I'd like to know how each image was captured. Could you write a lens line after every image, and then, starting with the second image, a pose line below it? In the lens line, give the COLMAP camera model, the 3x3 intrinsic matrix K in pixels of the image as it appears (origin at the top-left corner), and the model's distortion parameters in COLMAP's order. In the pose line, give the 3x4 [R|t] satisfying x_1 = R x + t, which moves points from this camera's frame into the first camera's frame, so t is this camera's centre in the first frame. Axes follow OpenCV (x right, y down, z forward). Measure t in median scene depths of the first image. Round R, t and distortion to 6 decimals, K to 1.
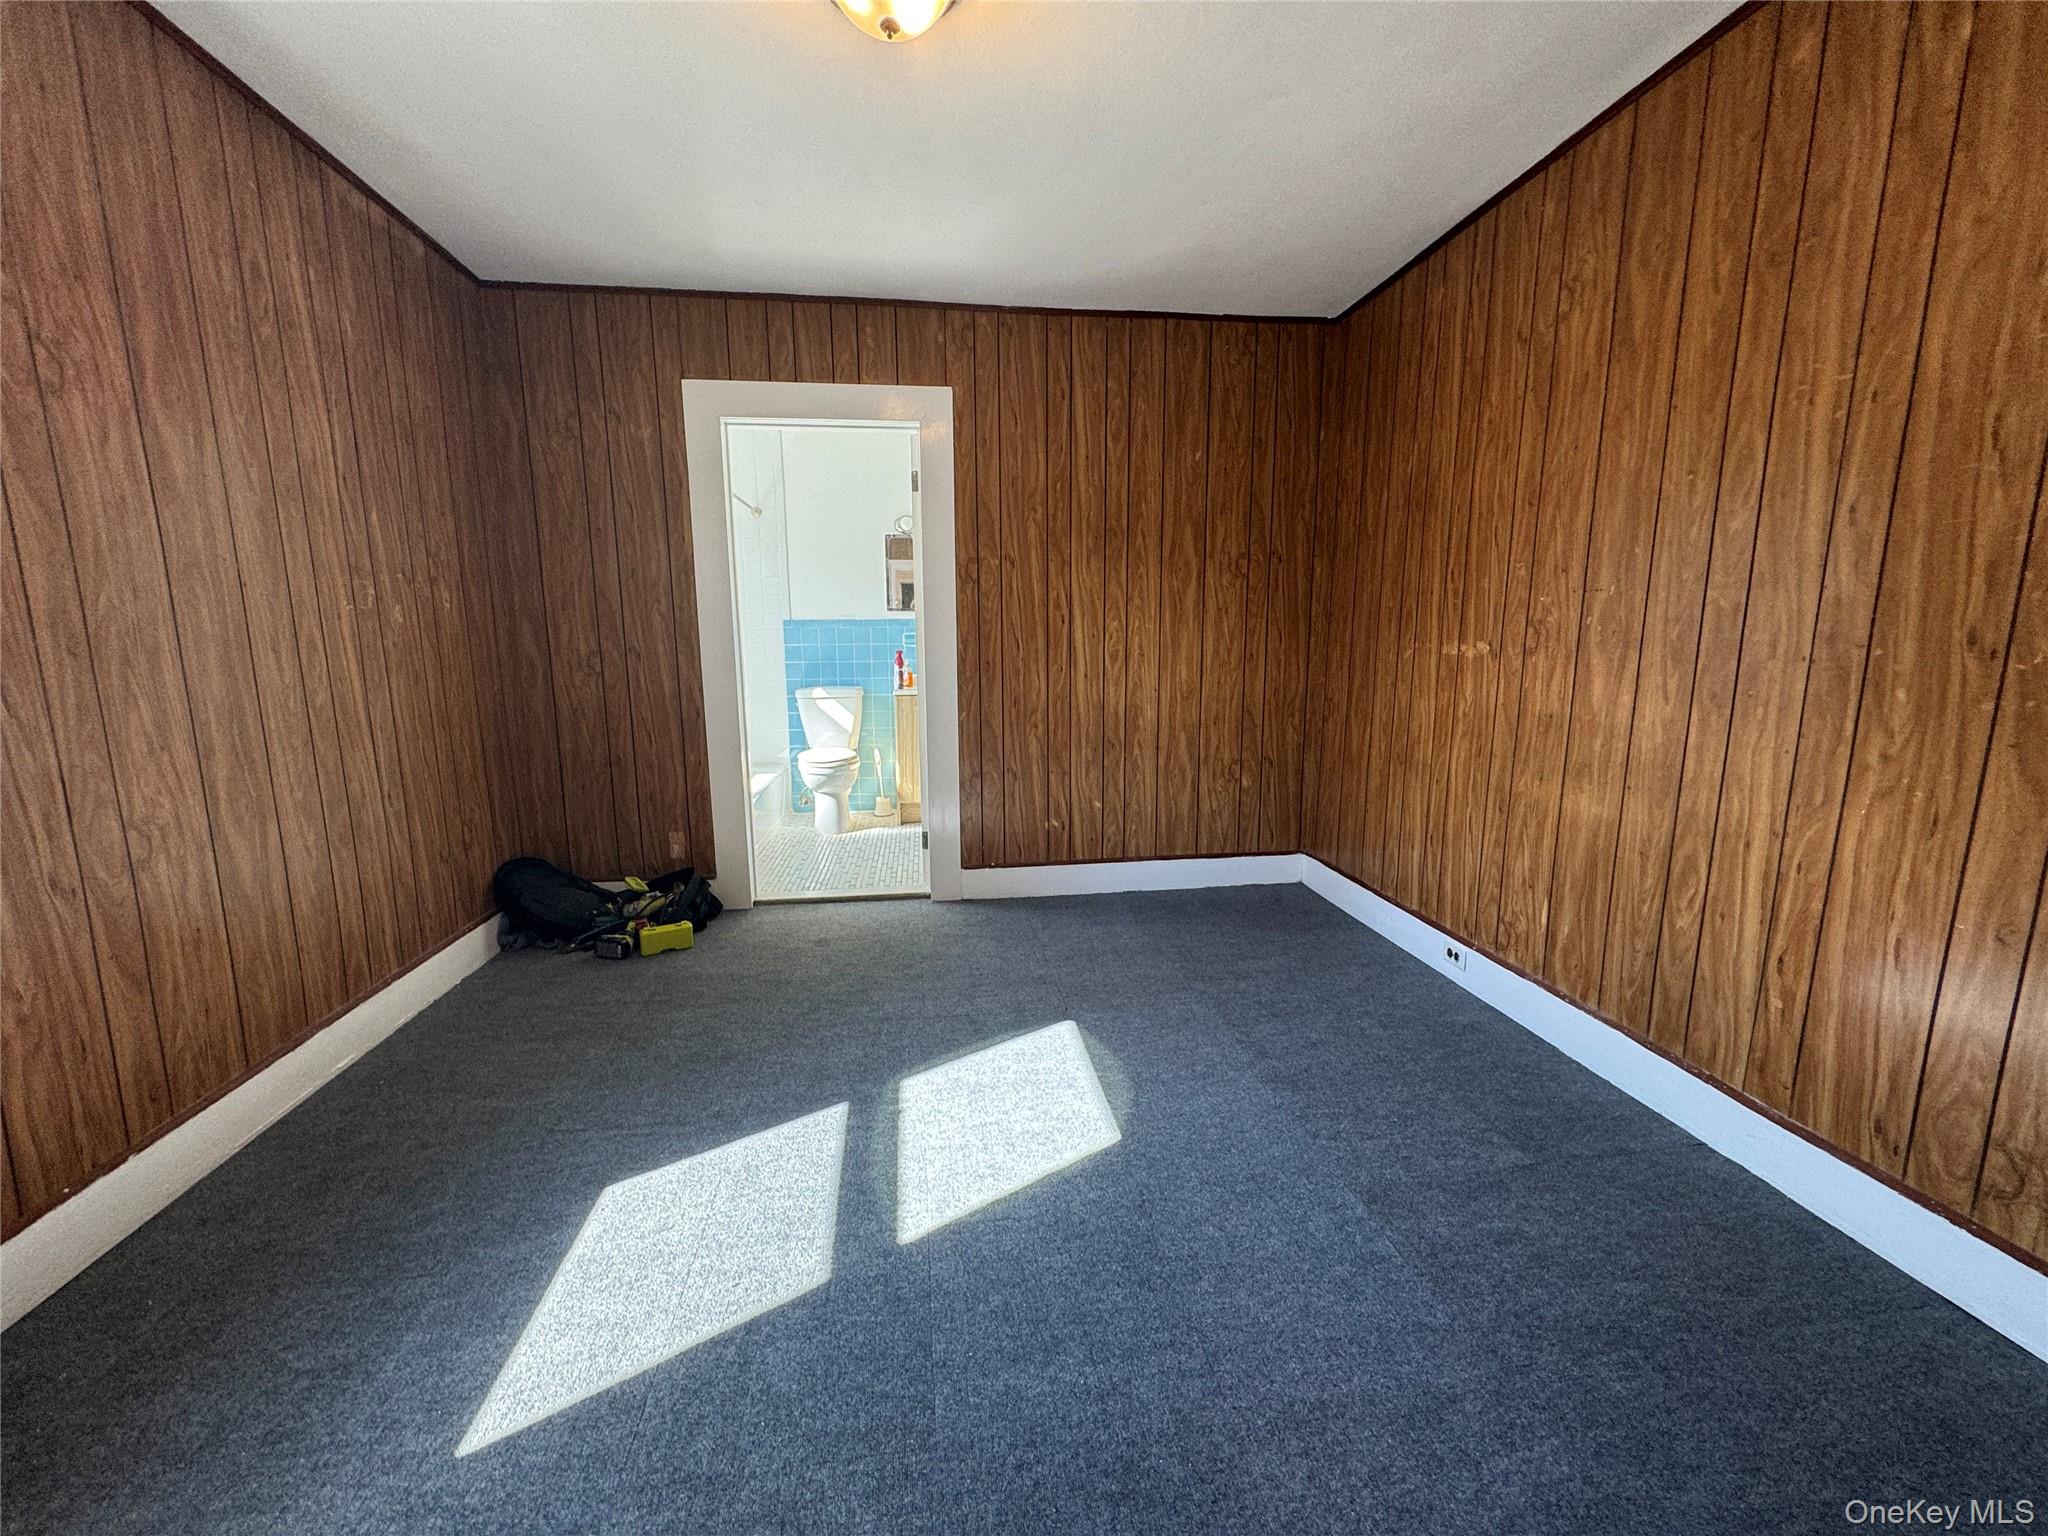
lens RADIAL K [[836.2, 0, 1024.0], [0, 836.2, 768.0], [0, 0, 1]] dist [0.001981, -0.000081]
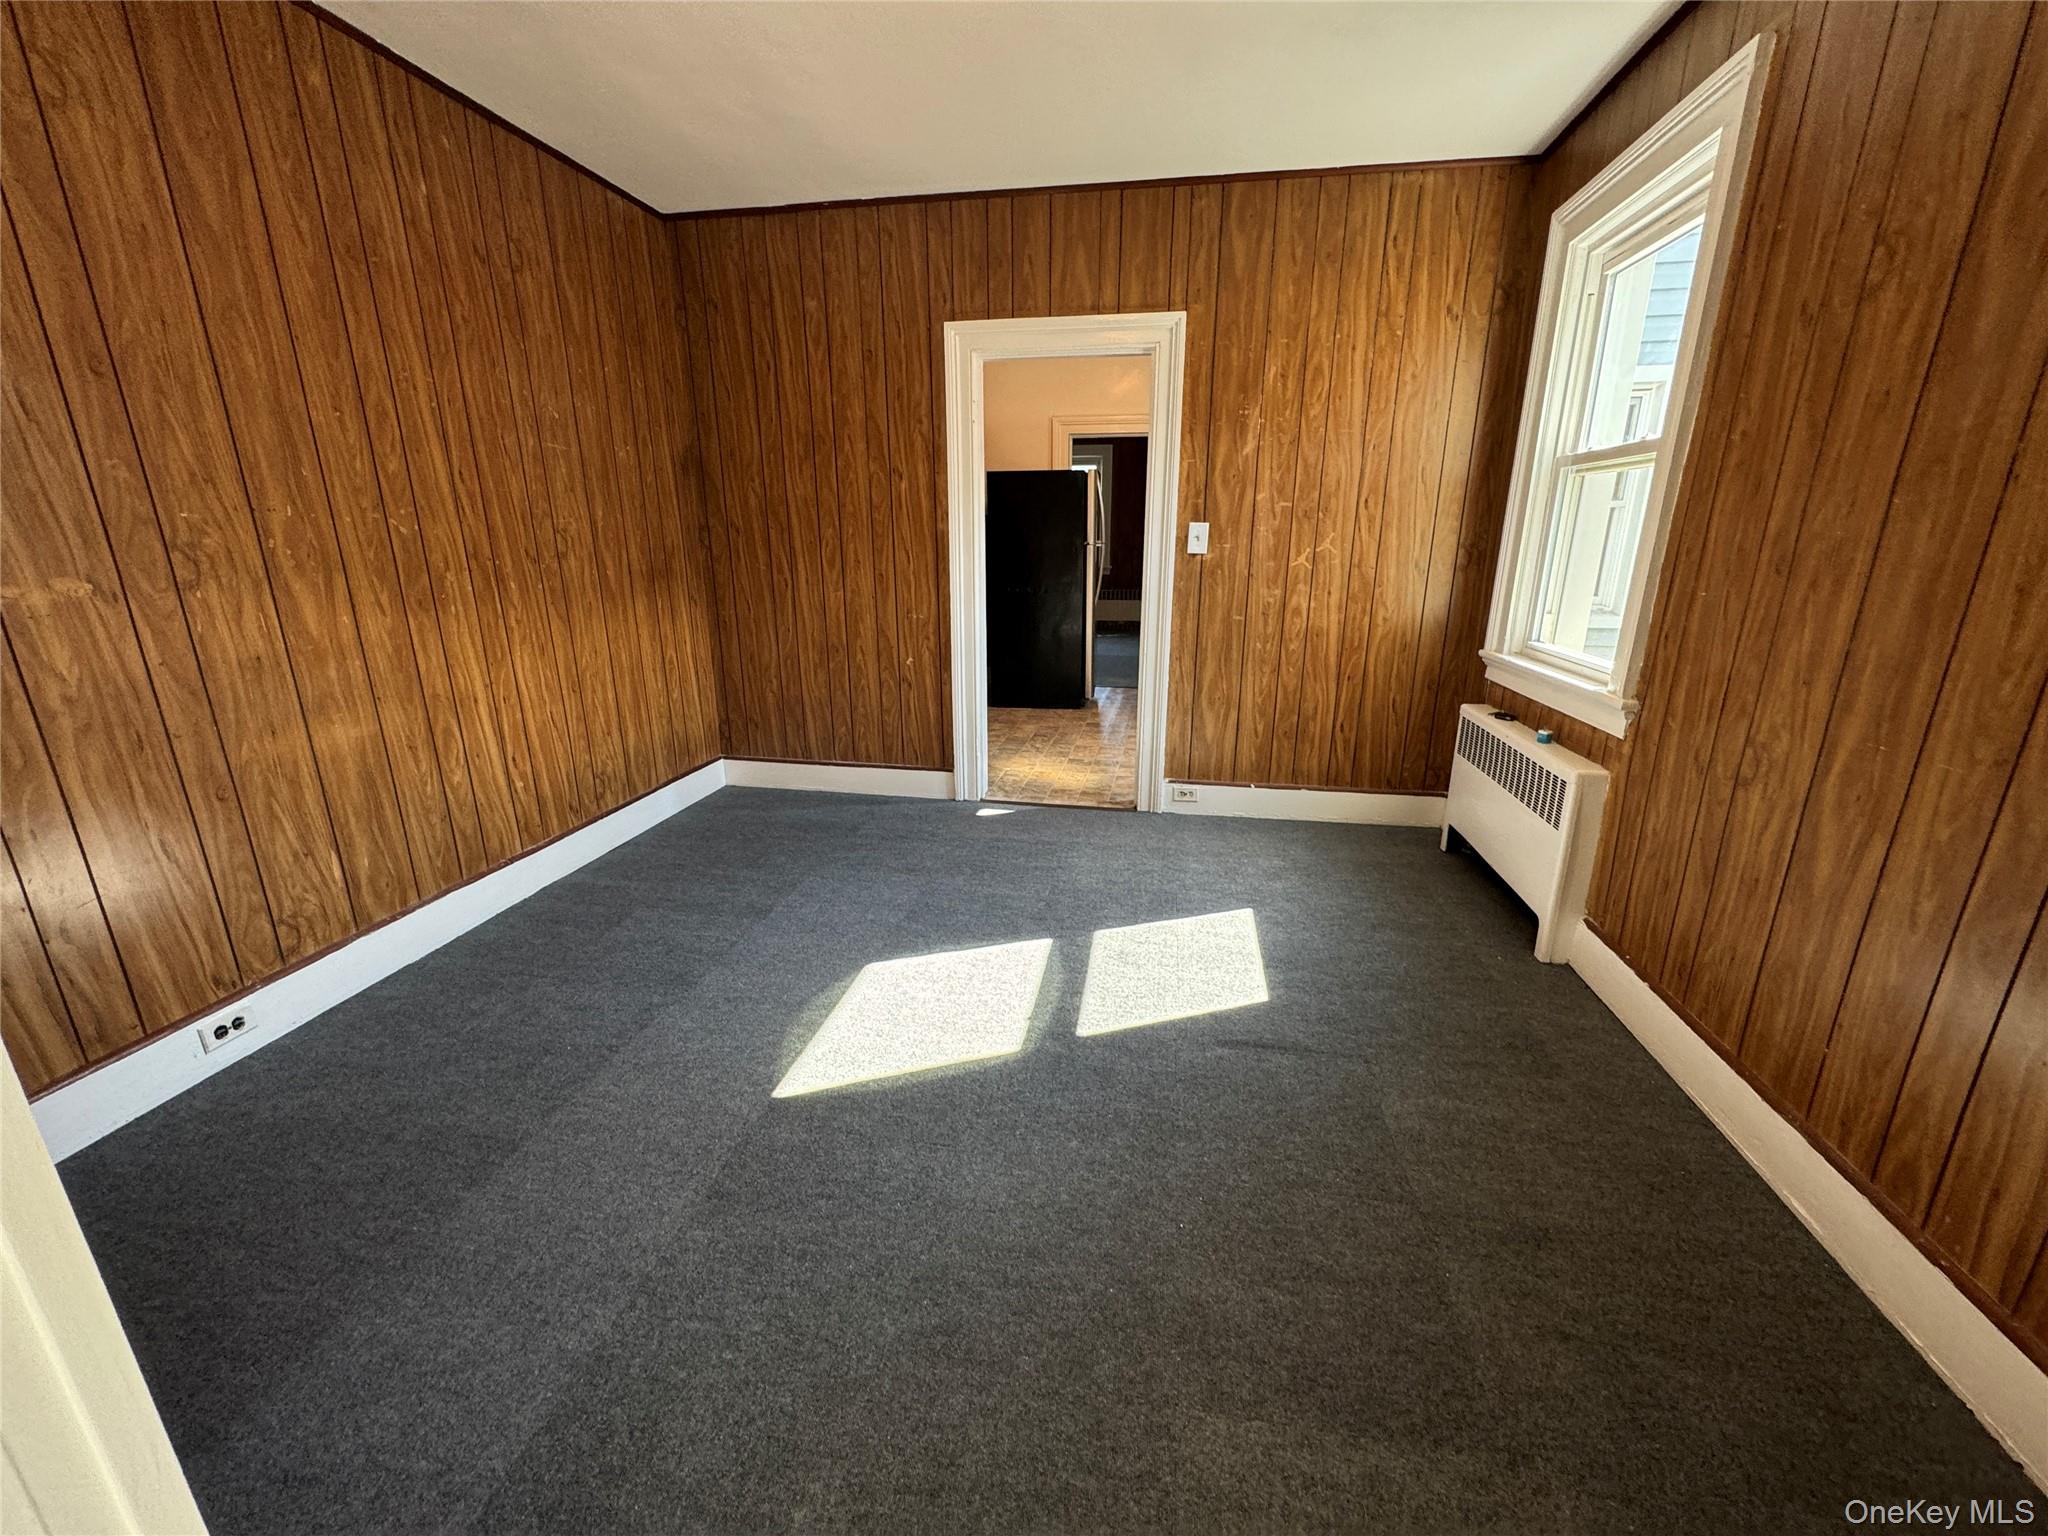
lens RADIAL K [[819.6, 0, 1024.0], [0, 819.6, 768.0], [0, 0, 1]] dist [0.009211, -0.000284]
pose [[-0.953403, -0.077457, 0.291586, -0.404223], [0.055296, 0.905246, 0.421274, -0.299656], [-0.296587, 0.417768, -0.858782, 1.694510]]
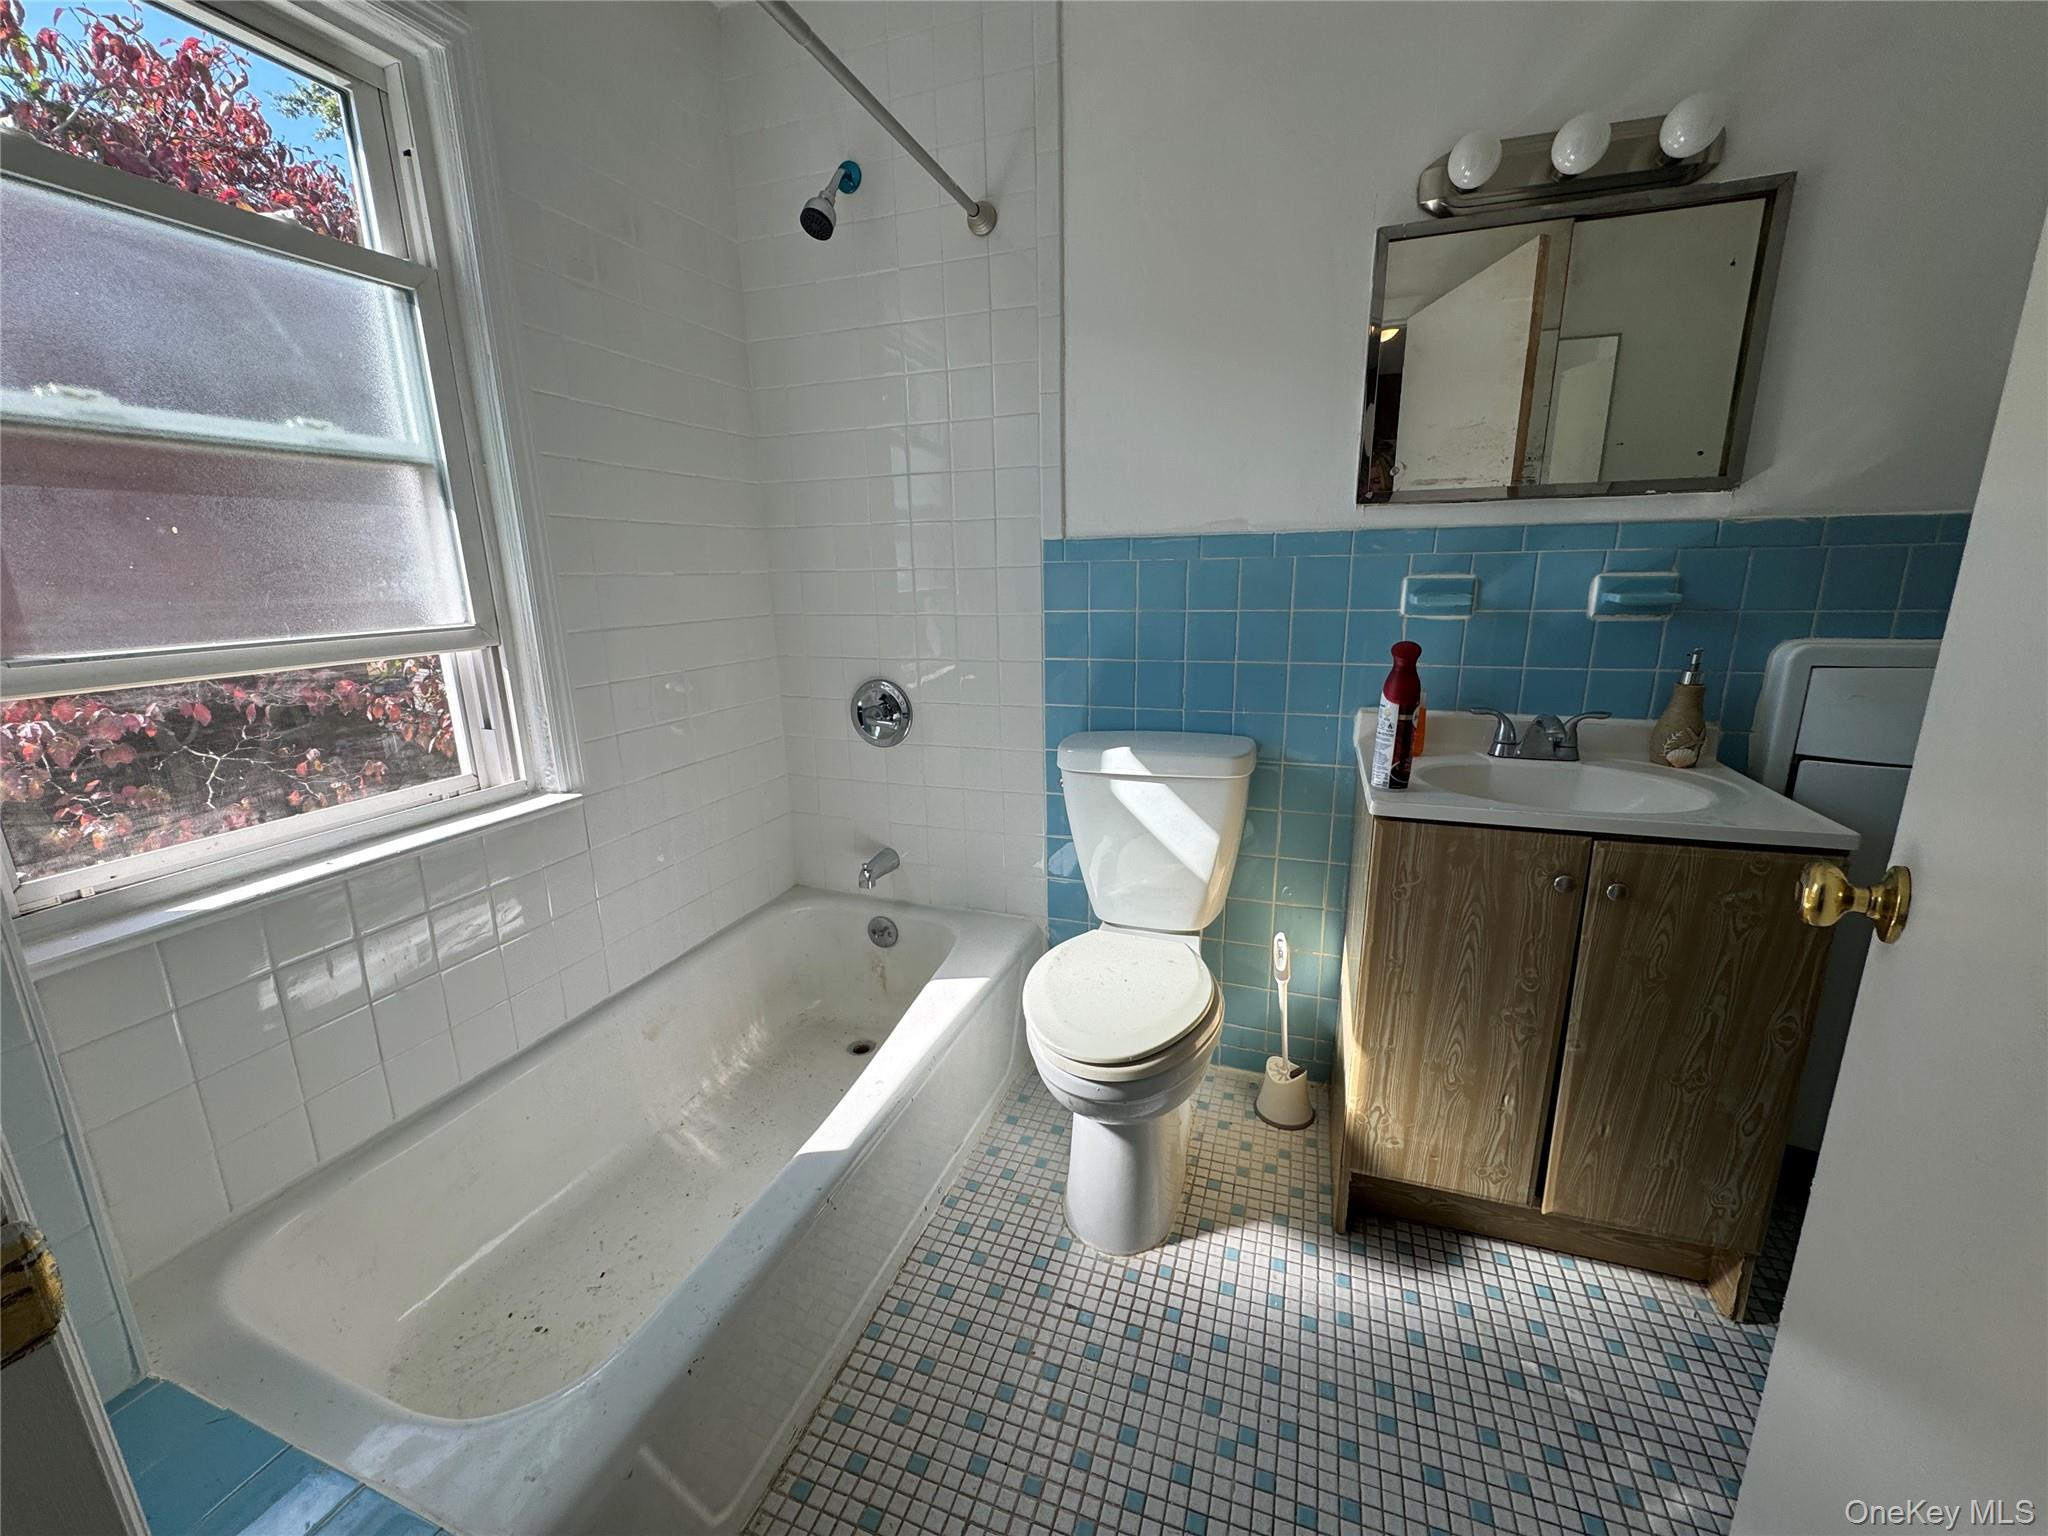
lens RADIAL K [[836.2, 0, 1024.0], [0, 836.2, 768.0], [0, 0, 1]] dist [0.001981, -0.000081]
pose [[0.898422, 0.094181, -0.428914, -0.143221], [-0.057914, 0.993611, 0.096867, -0.122988], [0.435297, -0.062187, 0.898137, 0.716840]]
